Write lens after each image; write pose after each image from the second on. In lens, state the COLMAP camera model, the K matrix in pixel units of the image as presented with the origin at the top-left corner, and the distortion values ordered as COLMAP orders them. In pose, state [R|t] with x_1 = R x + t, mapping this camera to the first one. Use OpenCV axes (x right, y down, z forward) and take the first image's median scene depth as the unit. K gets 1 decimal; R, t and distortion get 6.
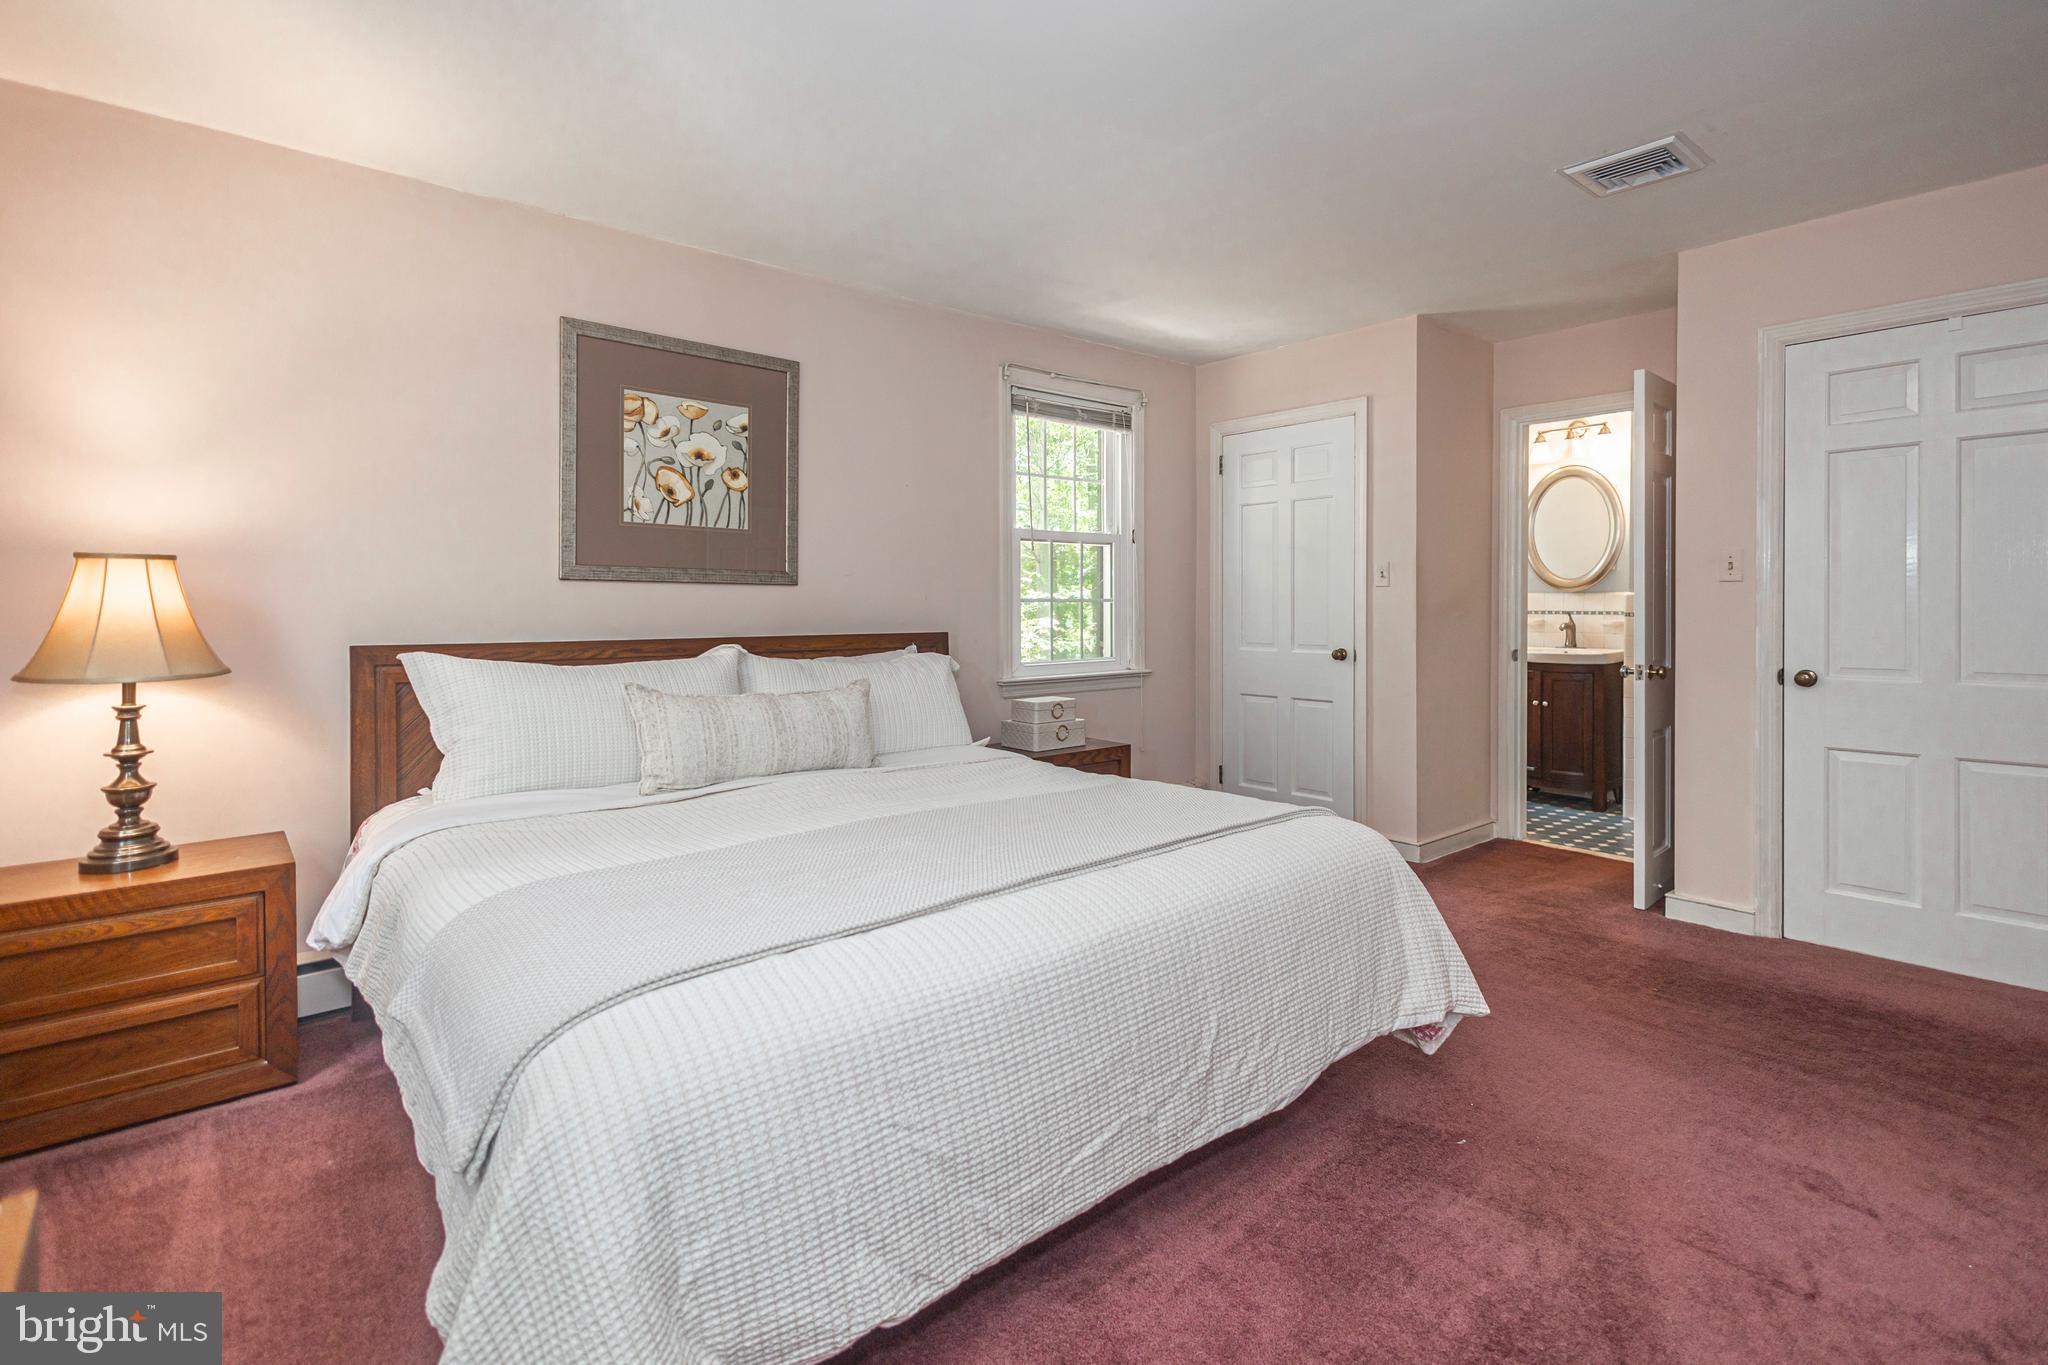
lens RADIAL K [[967.7, 0, 1013.6], [0, 967.7, 605.7], [0, 0, 1]] dist [0.011113, -0.002163]
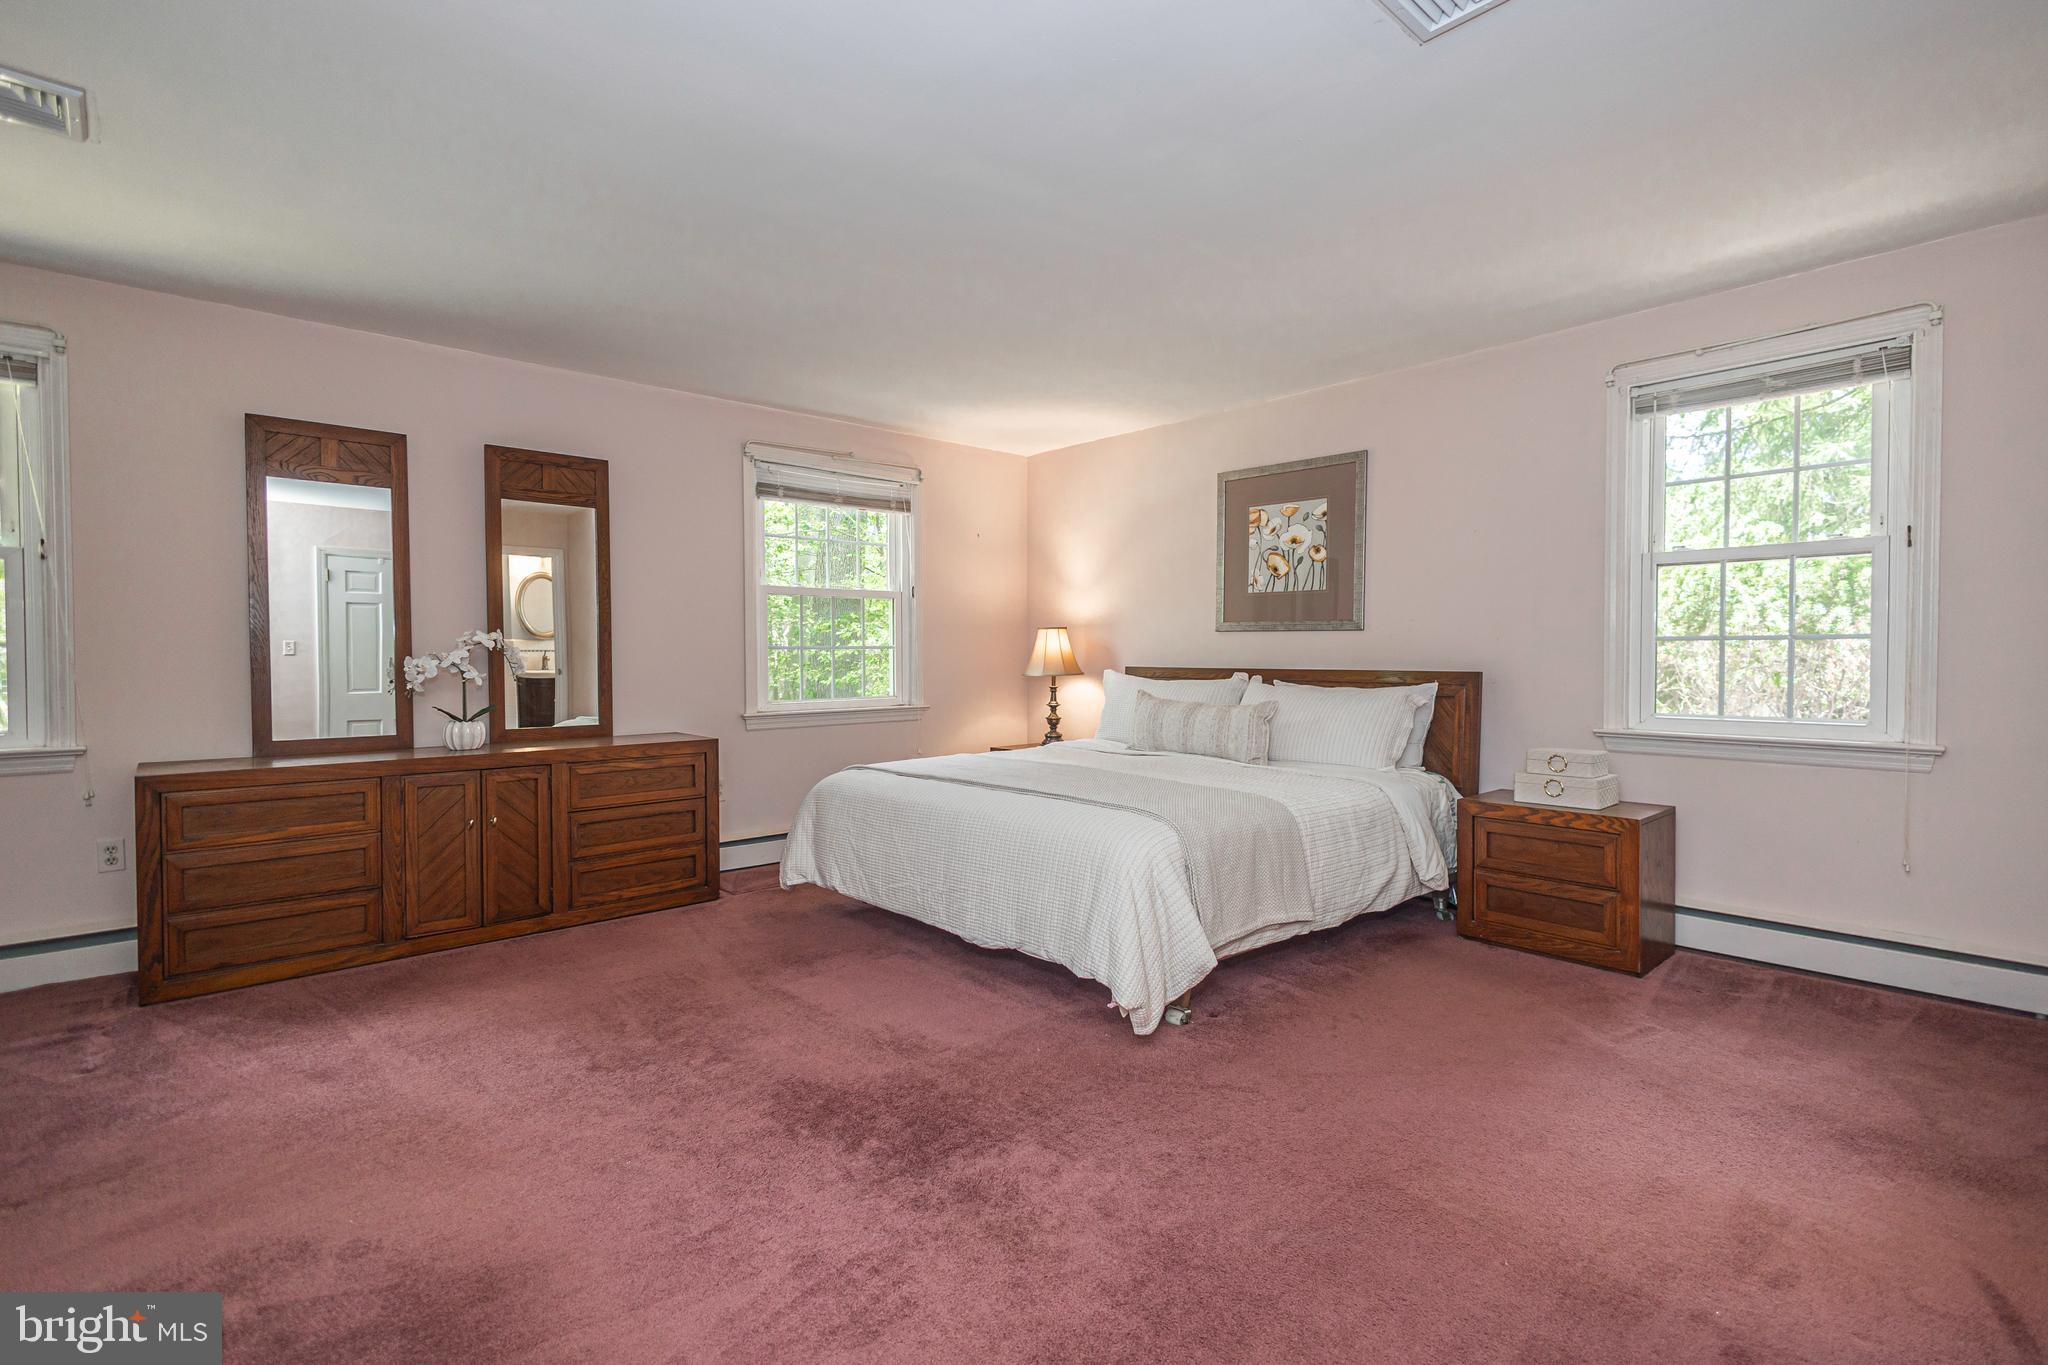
lens RADIAL K [[967.7, 0, 1058.2], [0, 967.7, 670.5], [0, 0, 1]] dist [0.011113, -0.002163]
pose [[0.053811, 0.016088, -0.998422, 1.087778], [-0.002536, 0.999869, 0.015975, 0.013372], [0.998548, 0.001672, 0.053845, 0.584020]]
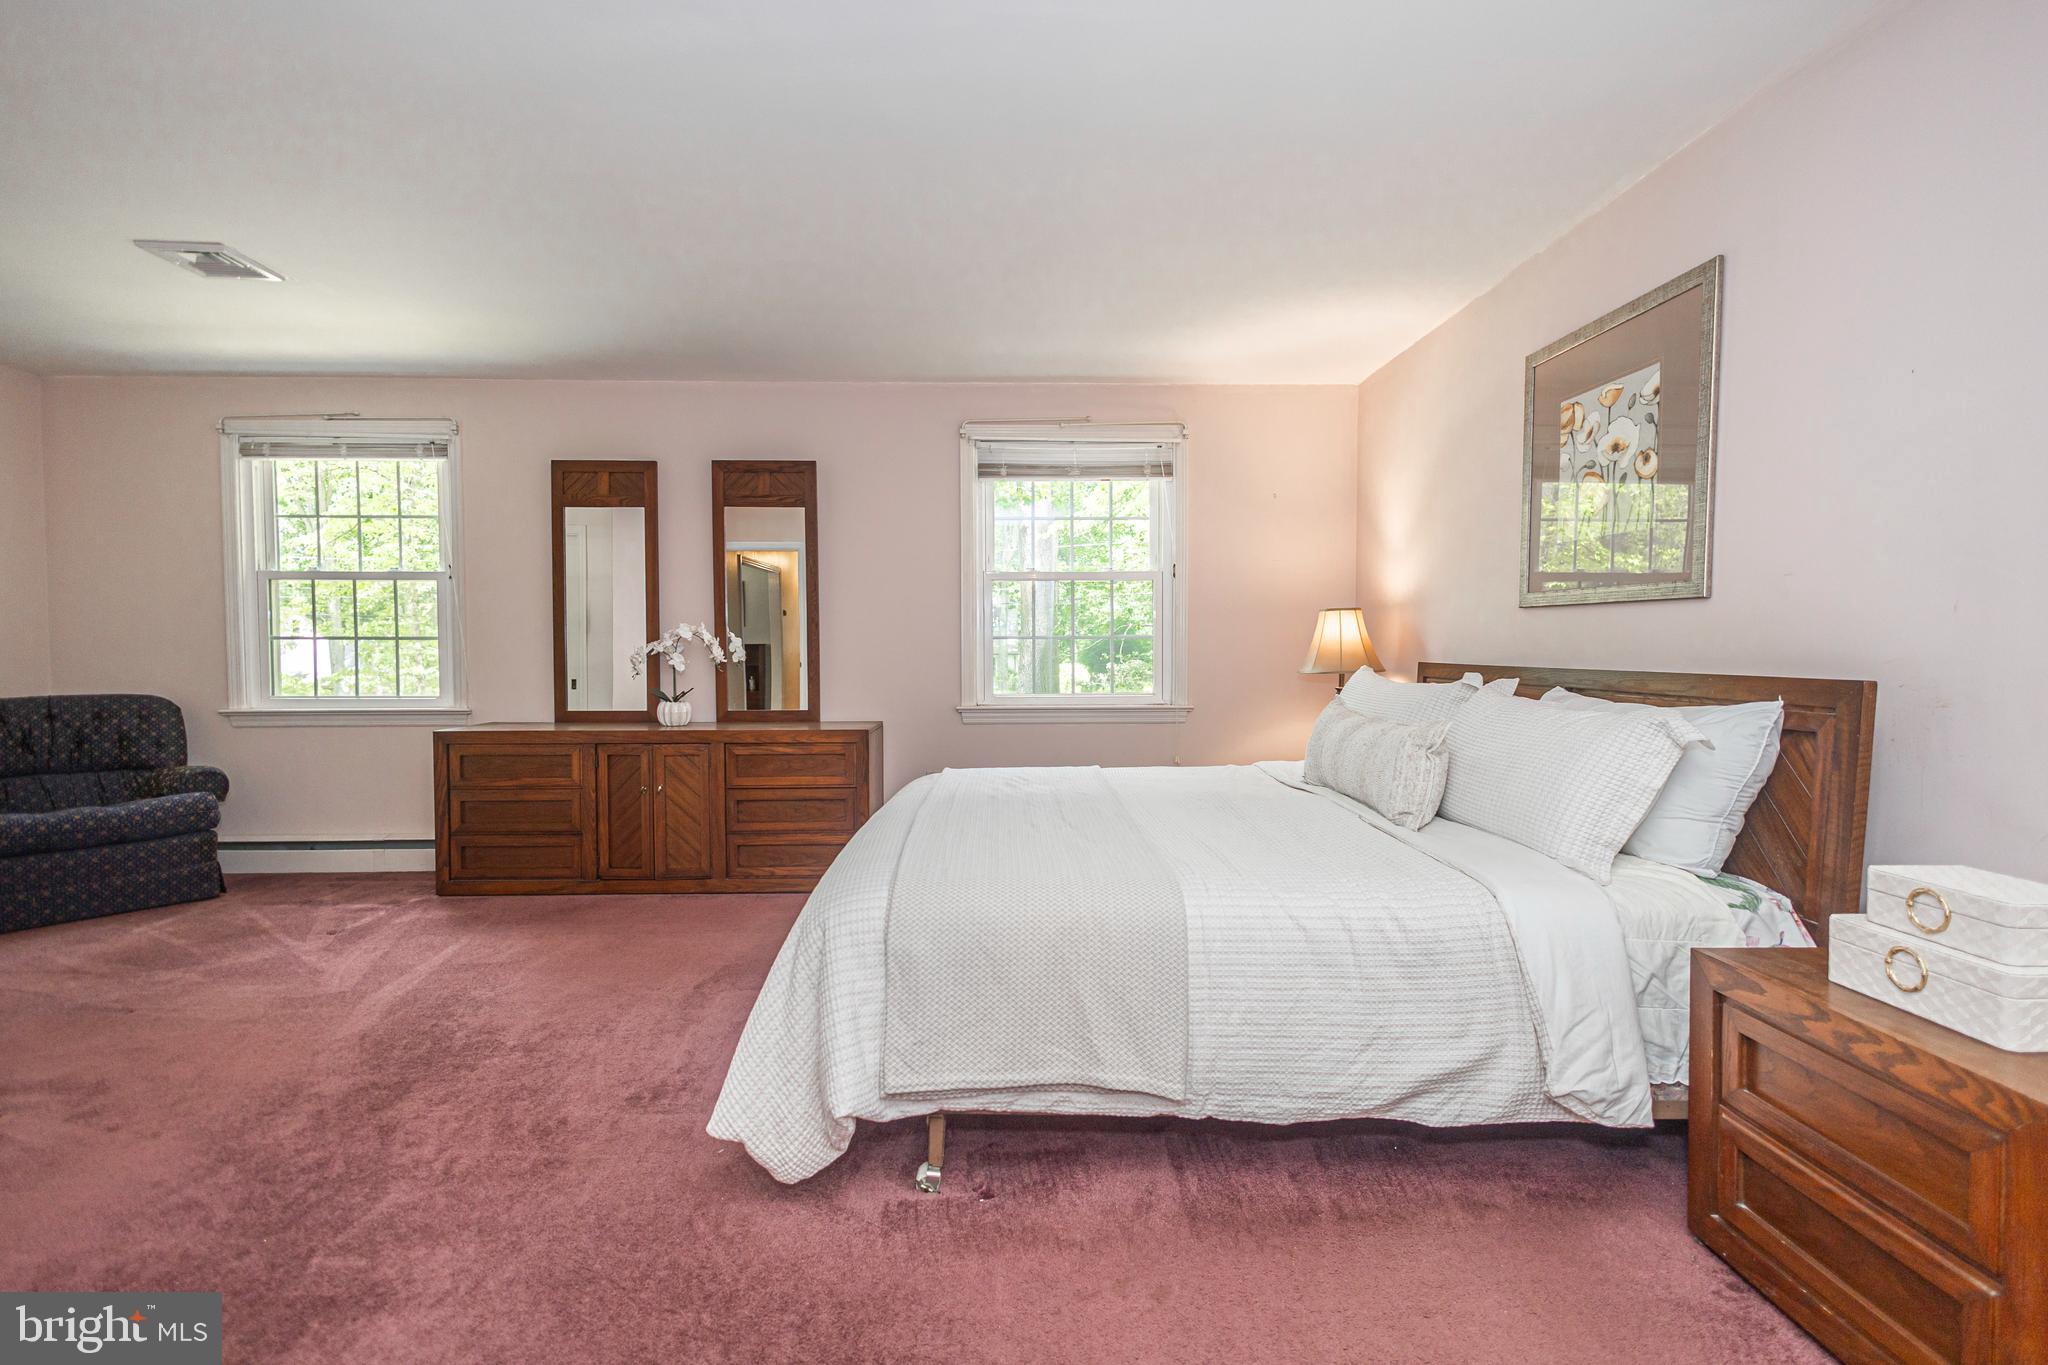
lens RADIAL K [[967.7, 0, 1025.5], [0, 967.7, 682.5], [0, 0, 1]] dist [0.011113, -0.002163]
pose [[-0.630909, 0.028374, -0.775338, 0.642938], [-0.002692, 0.999245, 0.038758, 0.013929], [0.775852, 0.026540, -0.630356, 1.147339]]
